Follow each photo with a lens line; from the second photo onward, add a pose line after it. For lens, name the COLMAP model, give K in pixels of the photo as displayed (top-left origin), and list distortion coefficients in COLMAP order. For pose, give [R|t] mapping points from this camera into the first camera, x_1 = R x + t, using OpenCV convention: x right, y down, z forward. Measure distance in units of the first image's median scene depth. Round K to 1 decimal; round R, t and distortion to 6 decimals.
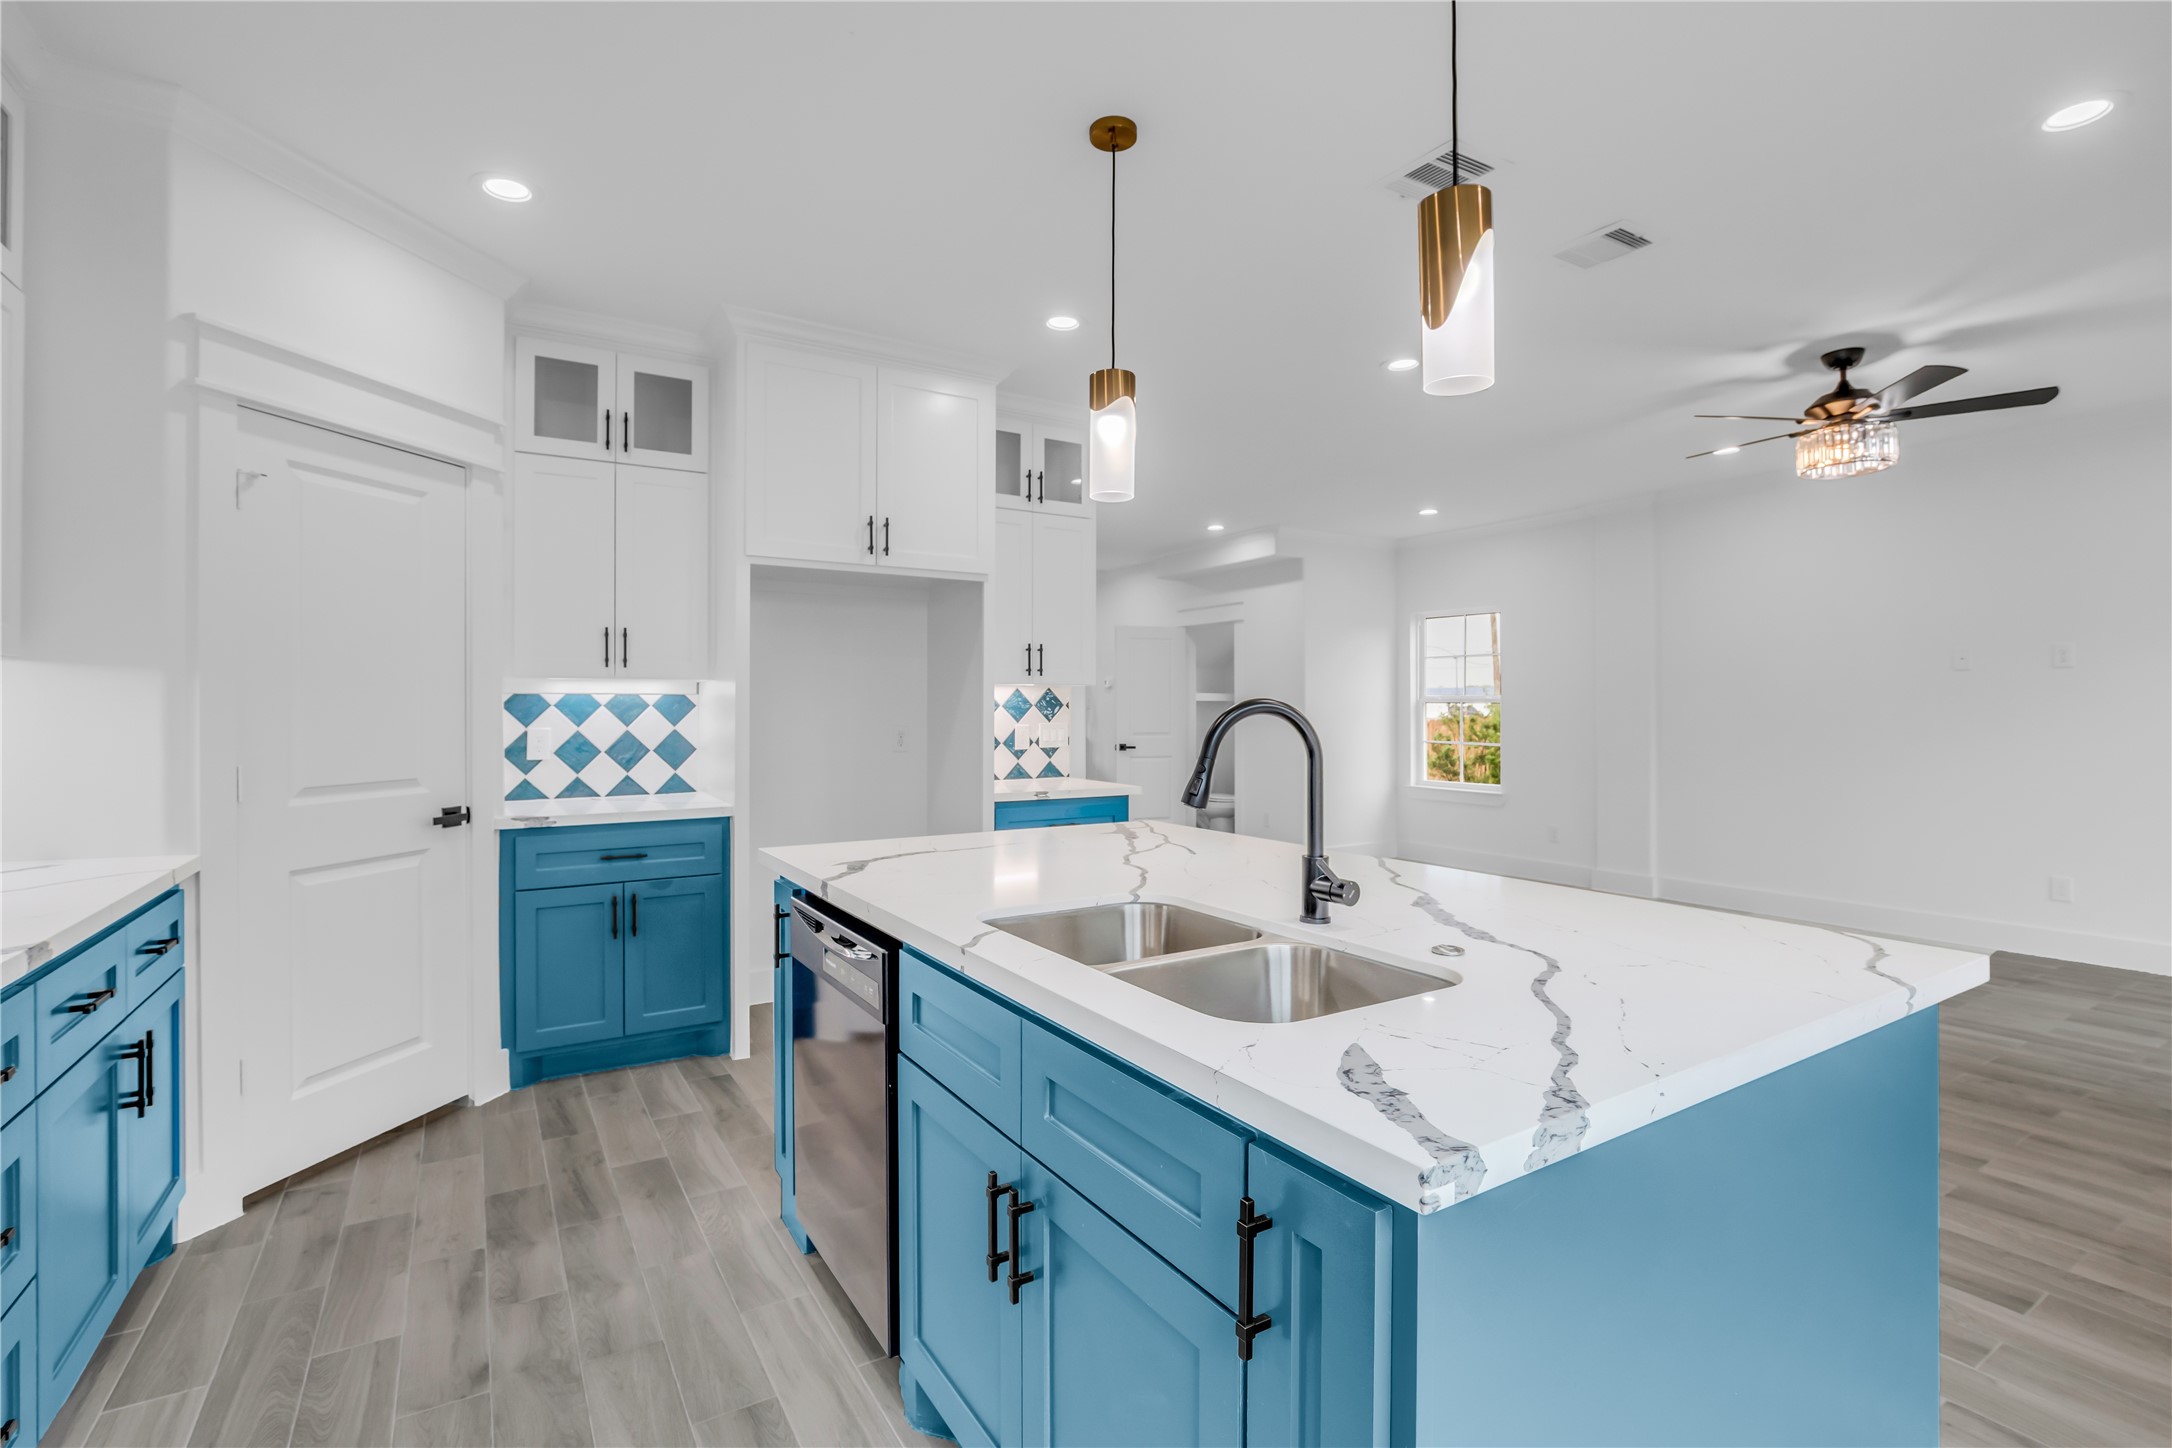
lens RADIAL K [[1015.5, 0, 1069.2], [0, 1015.5, 699.5], [0, 0, 1]] dist [-0.025232, 0.006127]
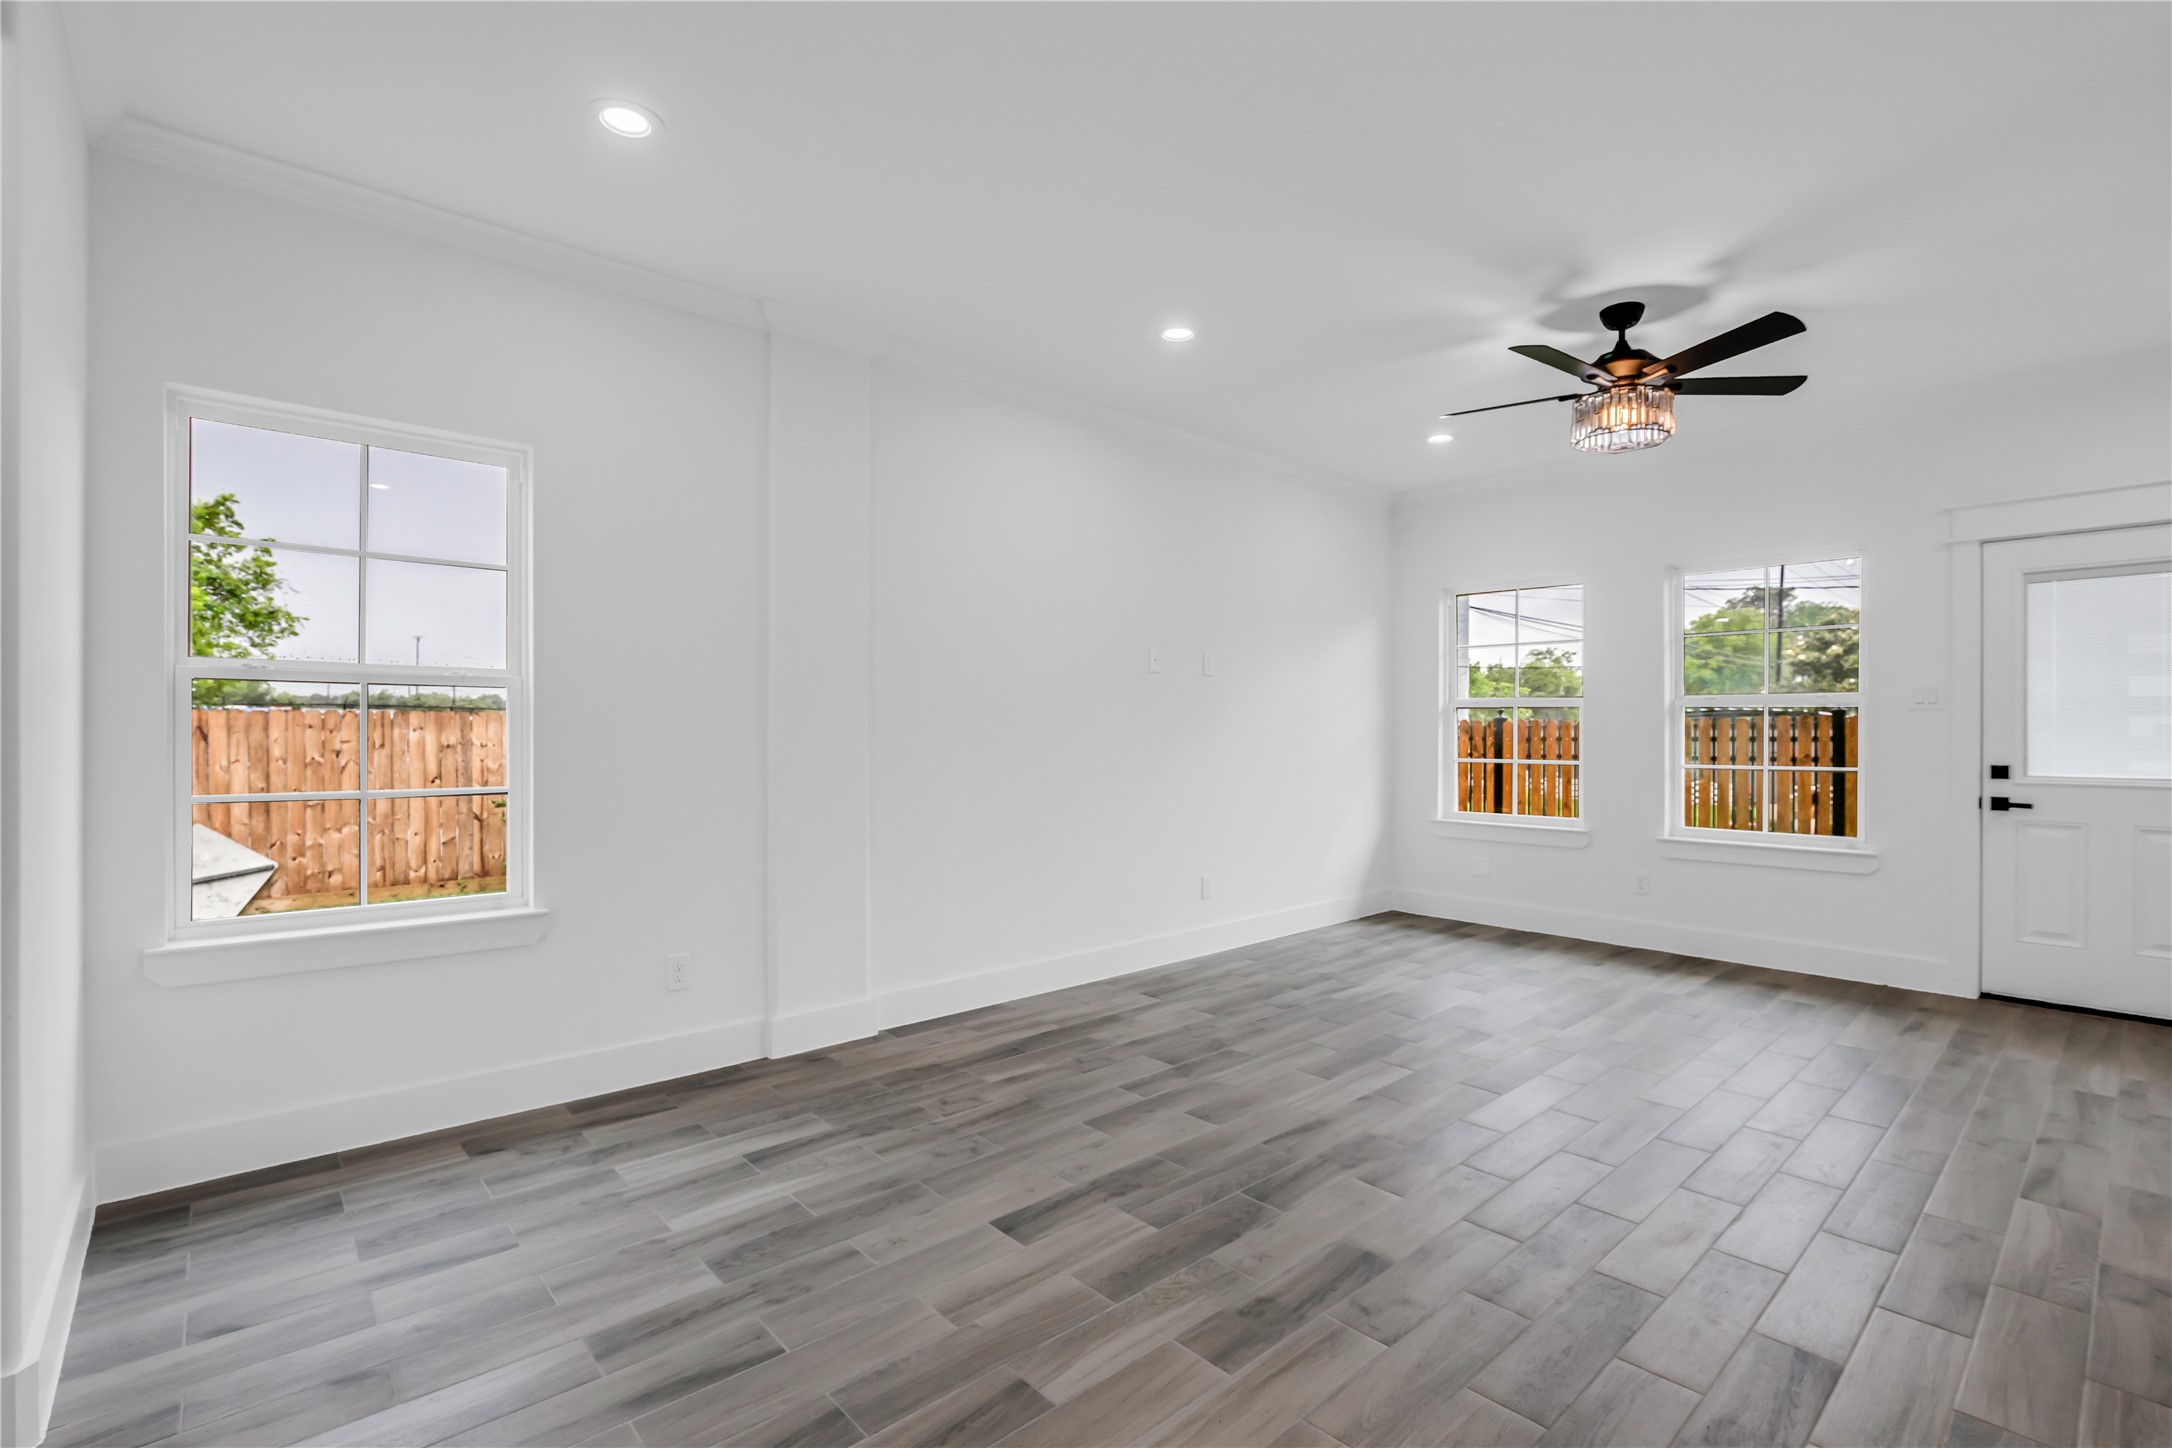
lens RADIAL K [[988.3, 0, 1076.9], [0, 988.3, 726.4], [0, 0, 1]] dist [-0.024754, 0.005314]
pose [[-0.177836, 0.002713, 0.984056, 0.003973], [-0.013482, 0.999896, -0.005194, 0.043783], [-0.983968, -0.014191, -0.177781, 1.942459]]
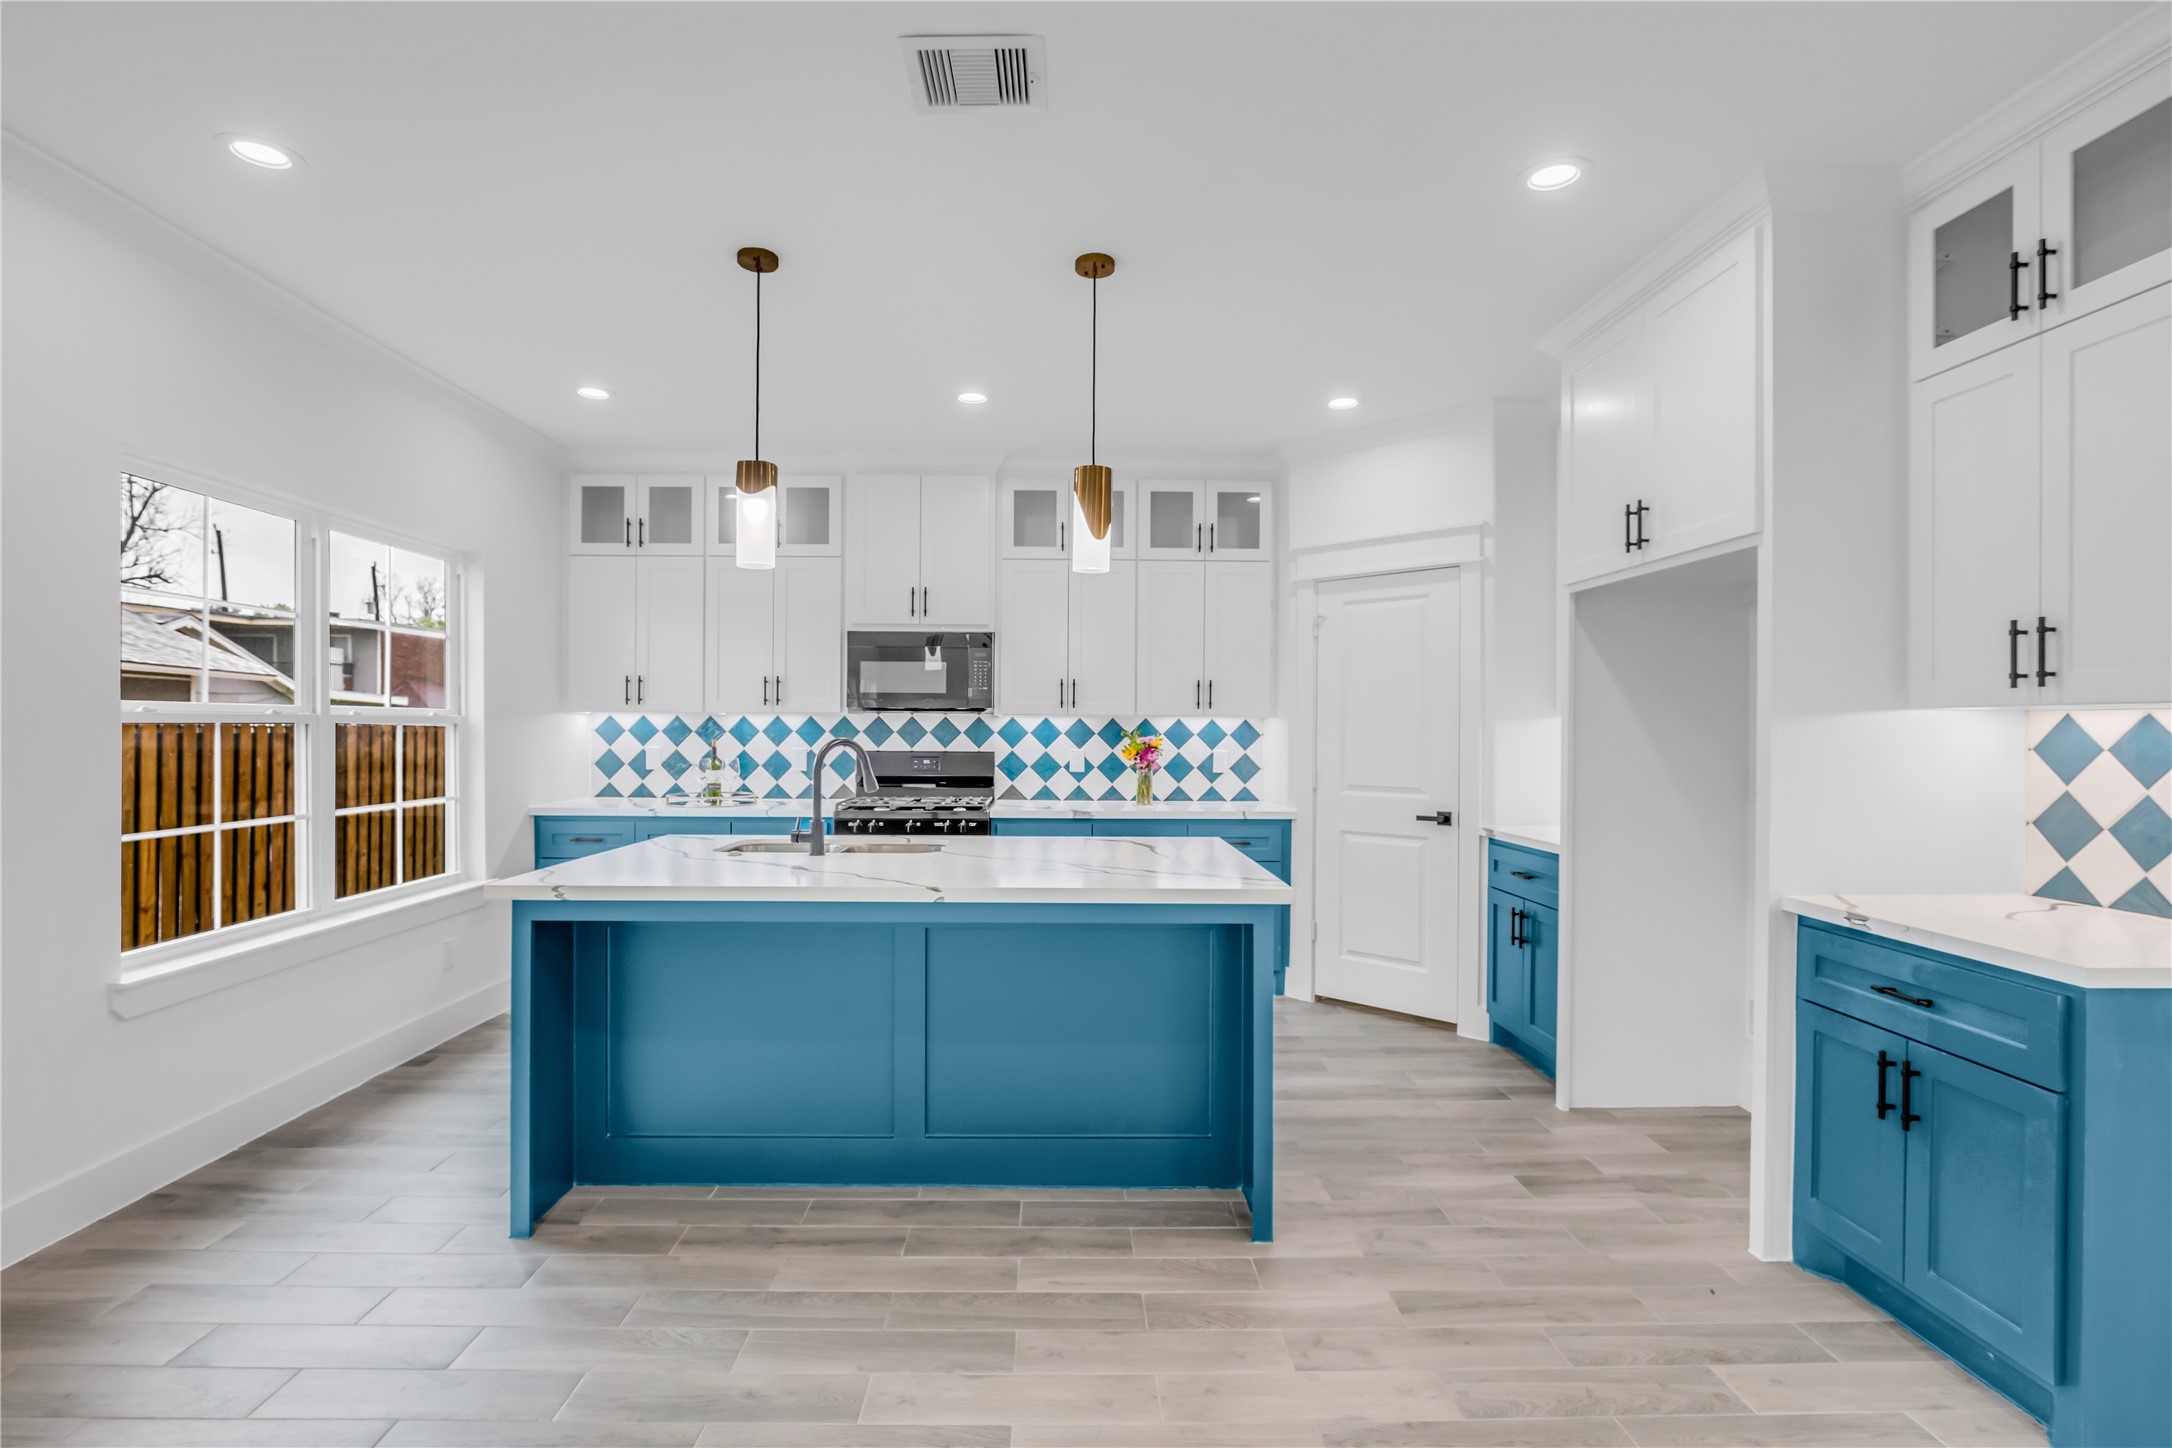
lens RADIAL K [[1015.5, 0, 1076.2], [0, 1015.5, 728.6], [0, 0, 1]] dist [-0.025232, 0.006127]
pose [[-0.506796, -0.002520, -0.862062, 0.800405], [0.001386, 0.999992, -0.003737, -0.004761], [0.862065, -0.003089, -0.506789, 1.172696]]
